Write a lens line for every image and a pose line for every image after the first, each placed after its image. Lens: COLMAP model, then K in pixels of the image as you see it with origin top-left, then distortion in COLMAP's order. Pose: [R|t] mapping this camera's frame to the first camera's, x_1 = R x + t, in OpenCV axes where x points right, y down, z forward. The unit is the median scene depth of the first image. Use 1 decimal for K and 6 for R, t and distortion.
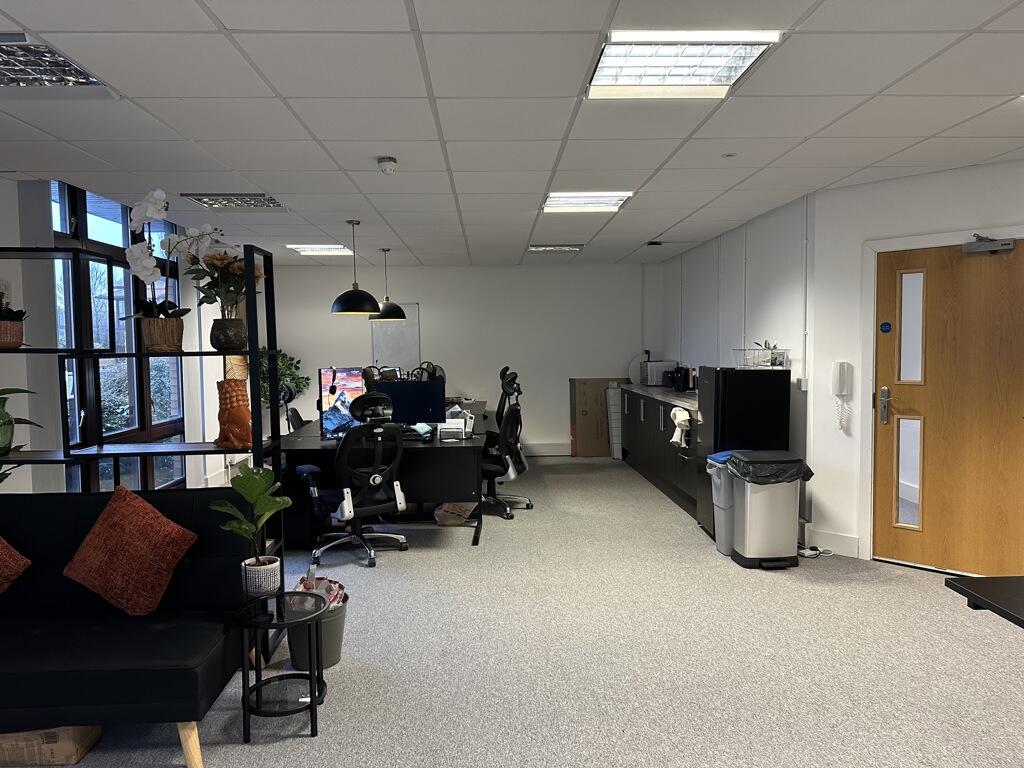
lens RADIAL K [[717.3, 0, 499.6], [0, 717.3, 386.2], [0, 0, 1]] dist [0.024044, -0.009978]
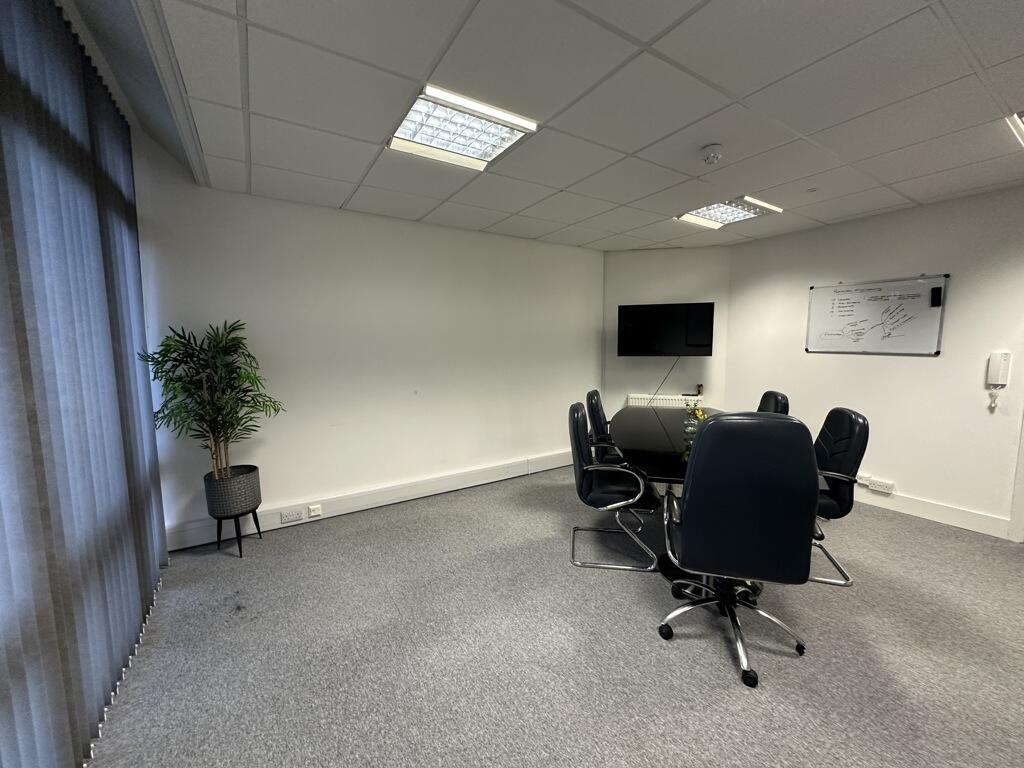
lens RADIAL K [[406.0, 0, 508.8], [0, 406.0, 381.5], [0, 0, 1]] dist [-0.002987, -0.000178]
pose [[0.867440, -0.043805, 0.495609, -0.043986], [0.018614, 0.998277, 0.055655, -0.006884], [-0.497193, -0.039052, 0.866761, 0.138489]]
